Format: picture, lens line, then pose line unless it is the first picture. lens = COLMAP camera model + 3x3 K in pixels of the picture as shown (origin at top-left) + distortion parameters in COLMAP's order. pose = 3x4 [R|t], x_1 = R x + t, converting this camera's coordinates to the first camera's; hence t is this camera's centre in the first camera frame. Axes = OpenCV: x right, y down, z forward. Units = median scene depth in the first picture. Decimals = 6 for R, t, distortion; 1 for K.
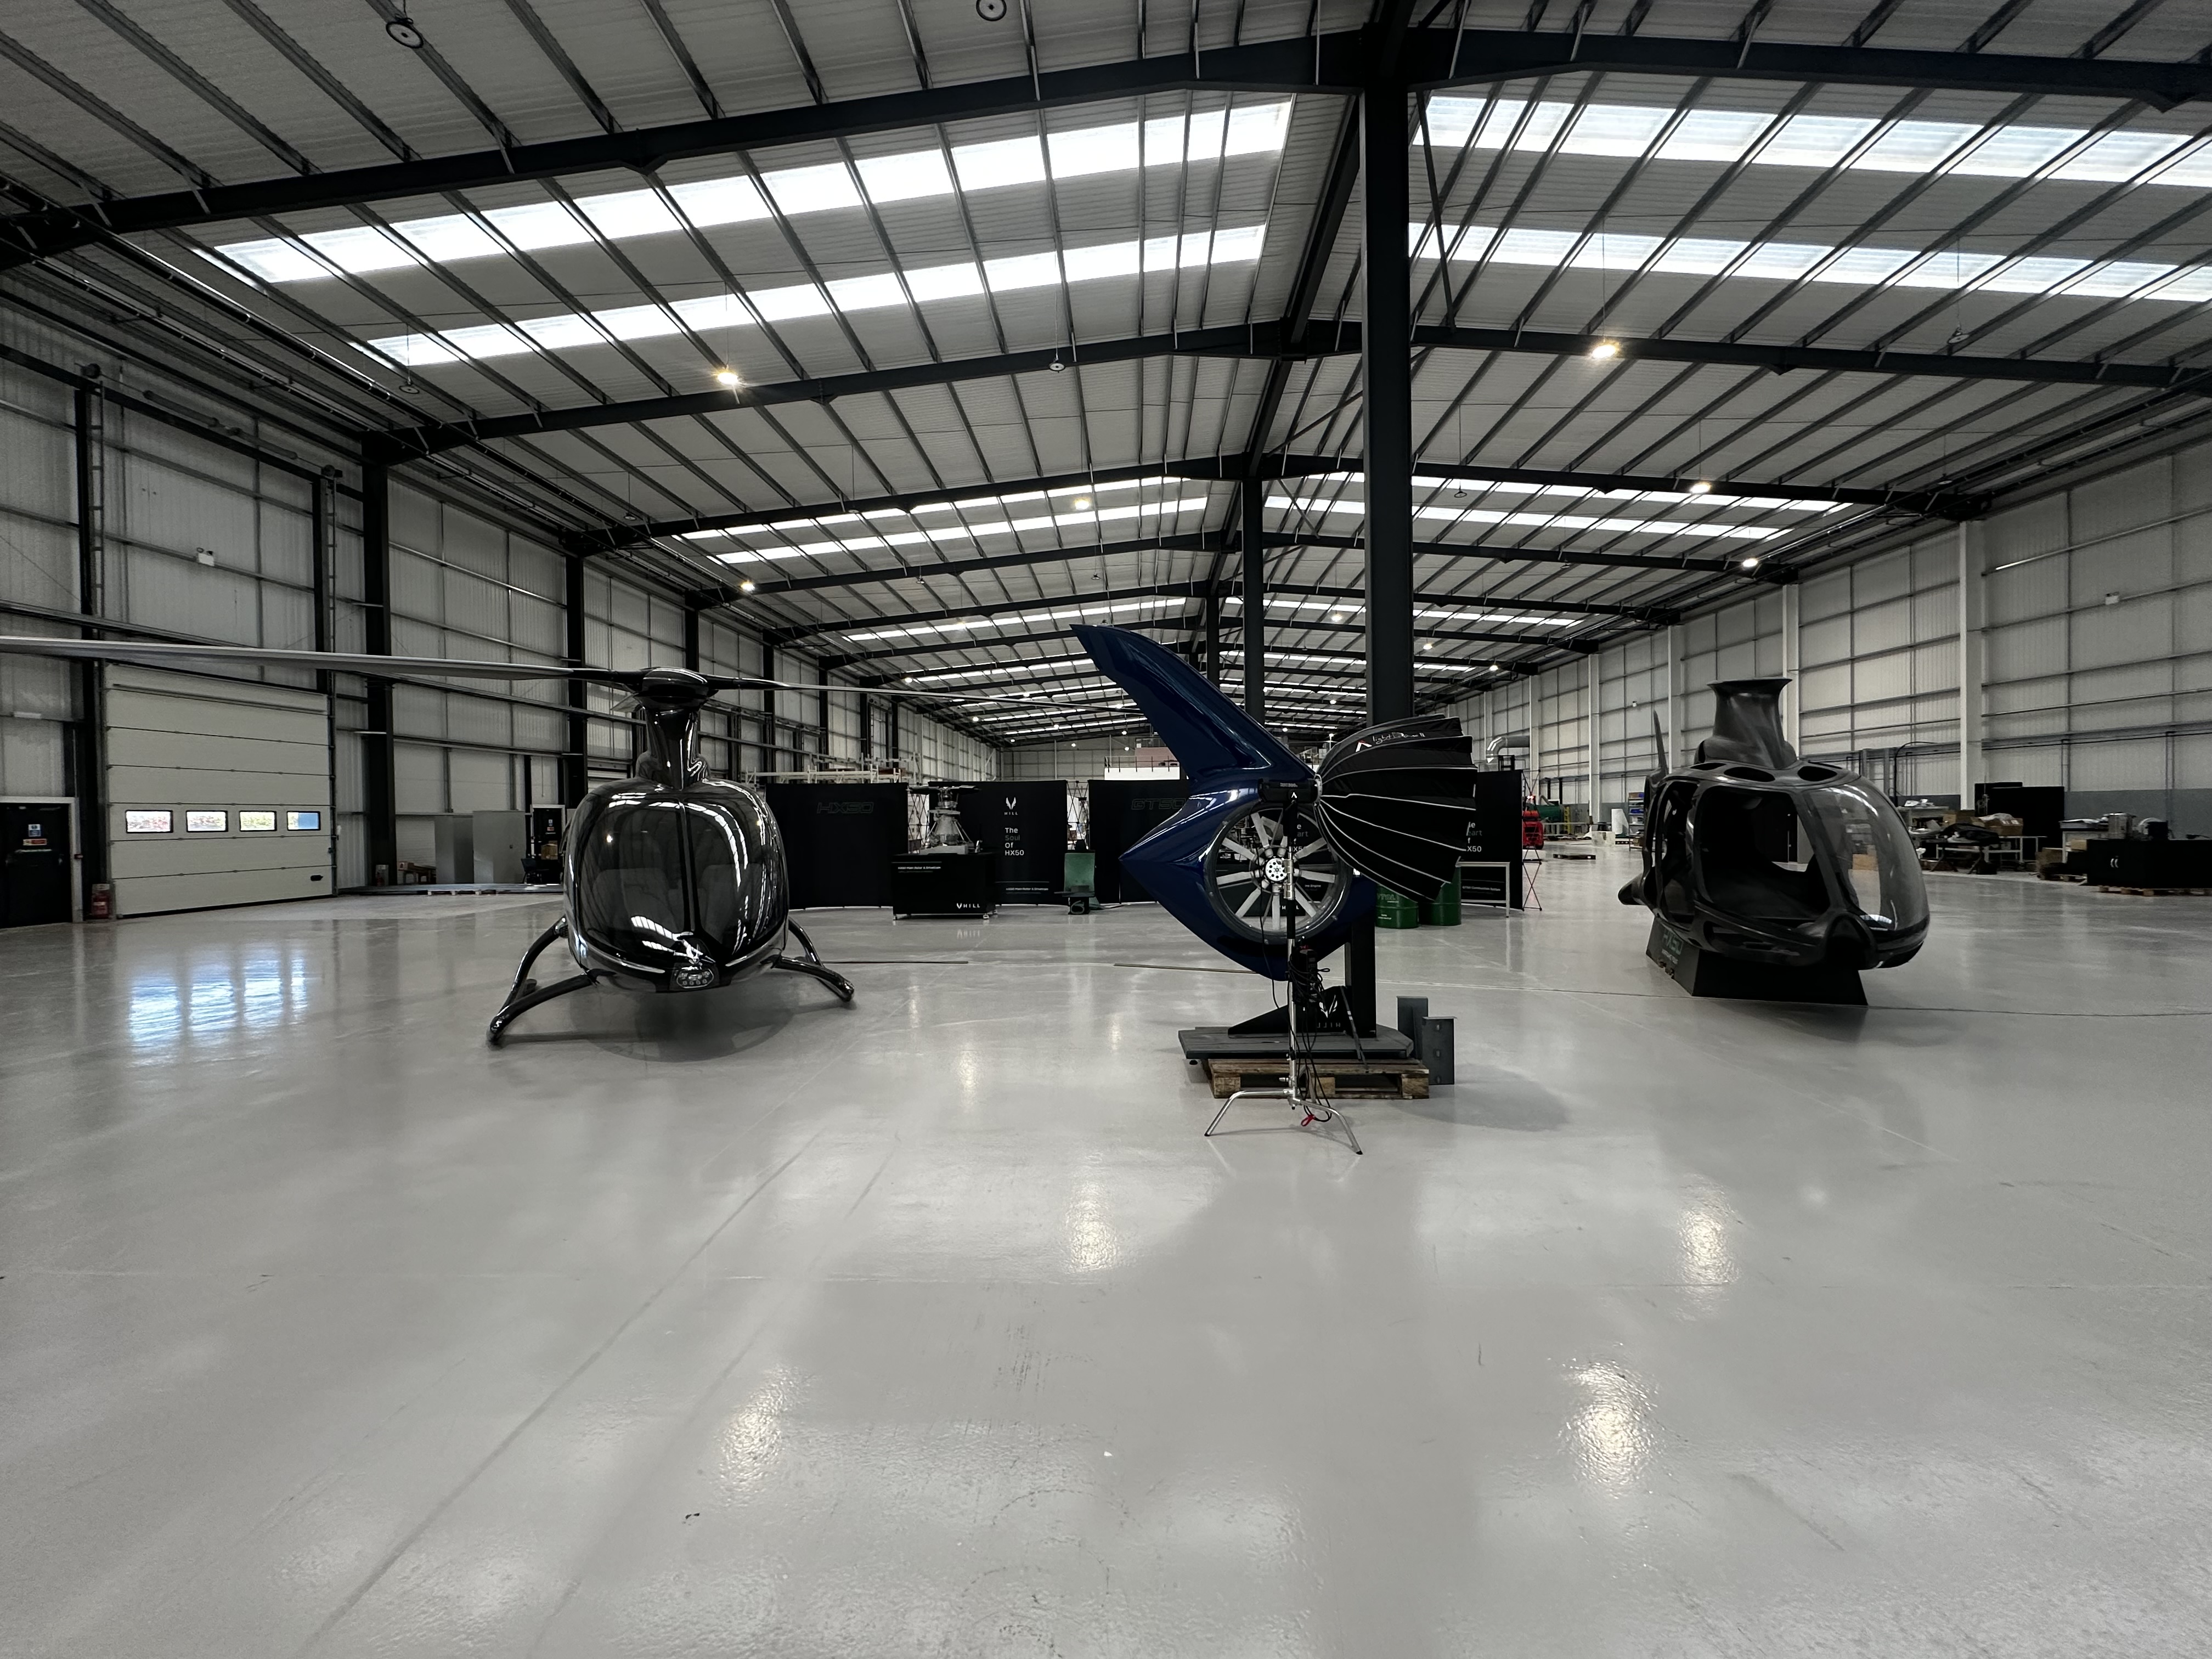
lens RADIAL K [[869.8, 0, 1106.0], [0, 869.8, 829.5], [0, 0, 1]] dist [-0.080548, 0.013863]
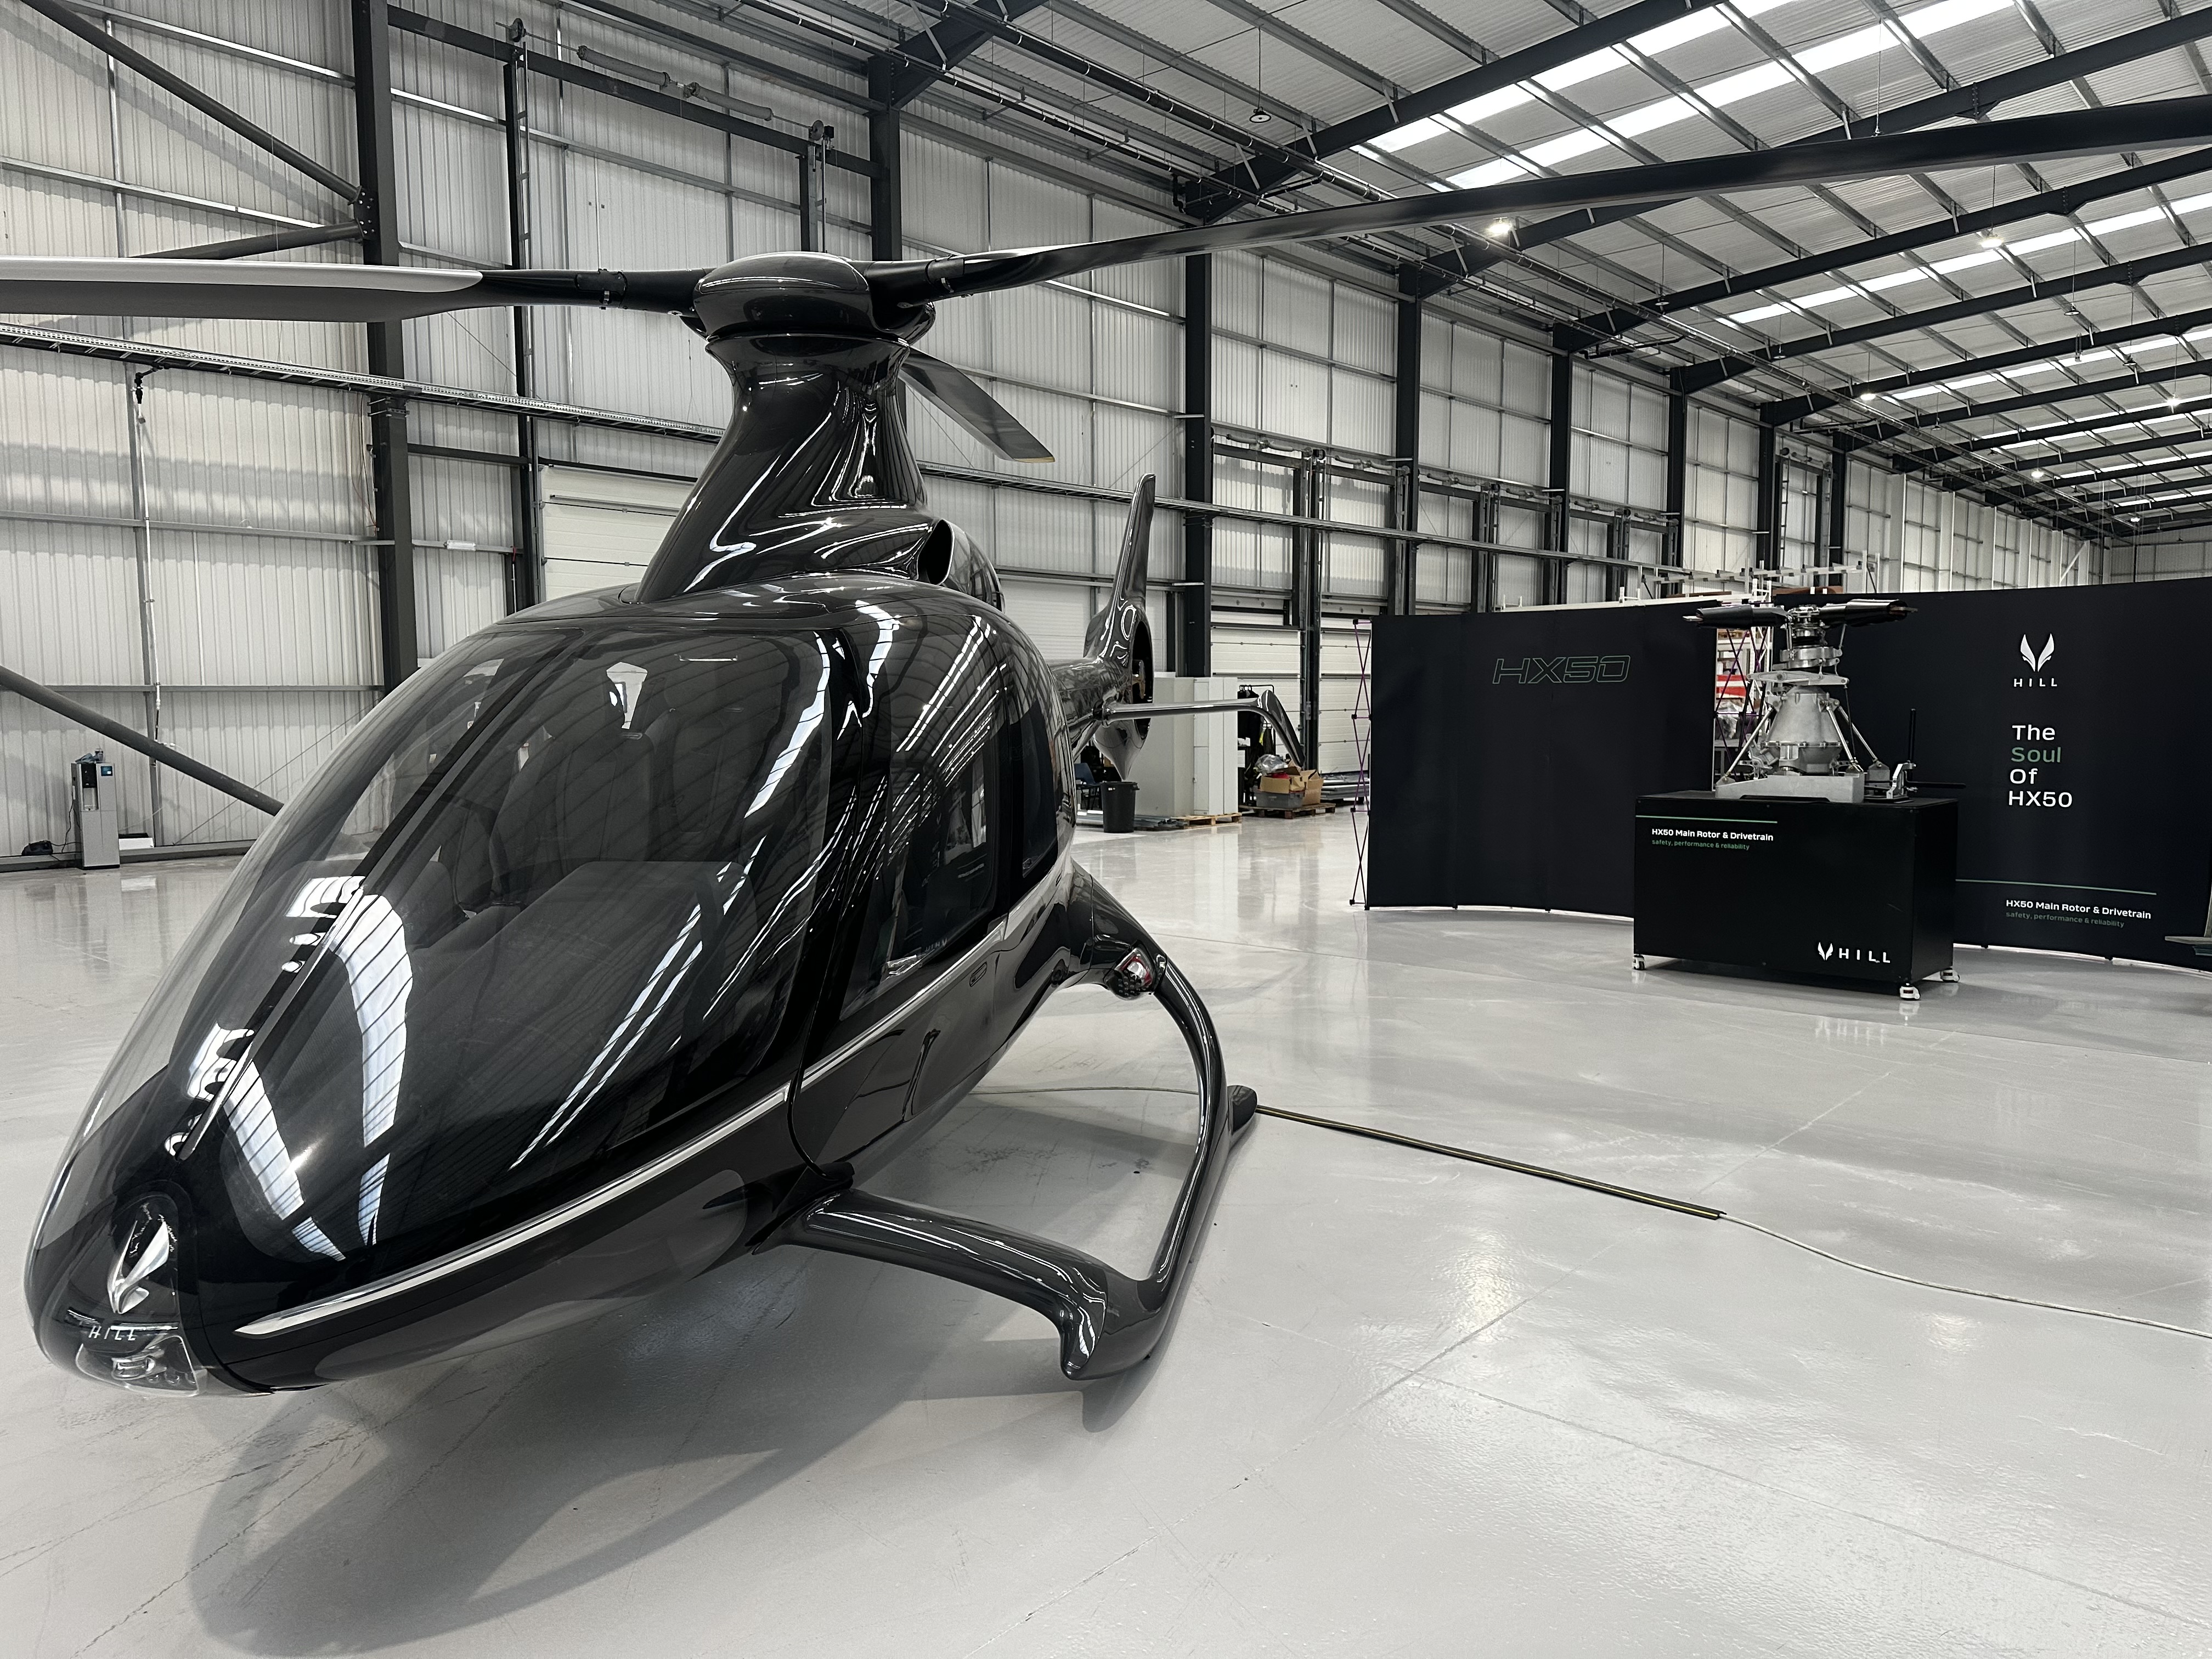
lens RADIAL K [[1552.9, 0, 1106.0], [0, 1552.9, 829.5], [0, 0, 1]] dist [0.039573, -0.050490]
pose [[0.771295, 0.058810, -0.633755, 0.002815], [-0.012621, 0.996939, 0.077152, -0.002330], [0.636353, -0.051509, 0.769676, 0.134727]]
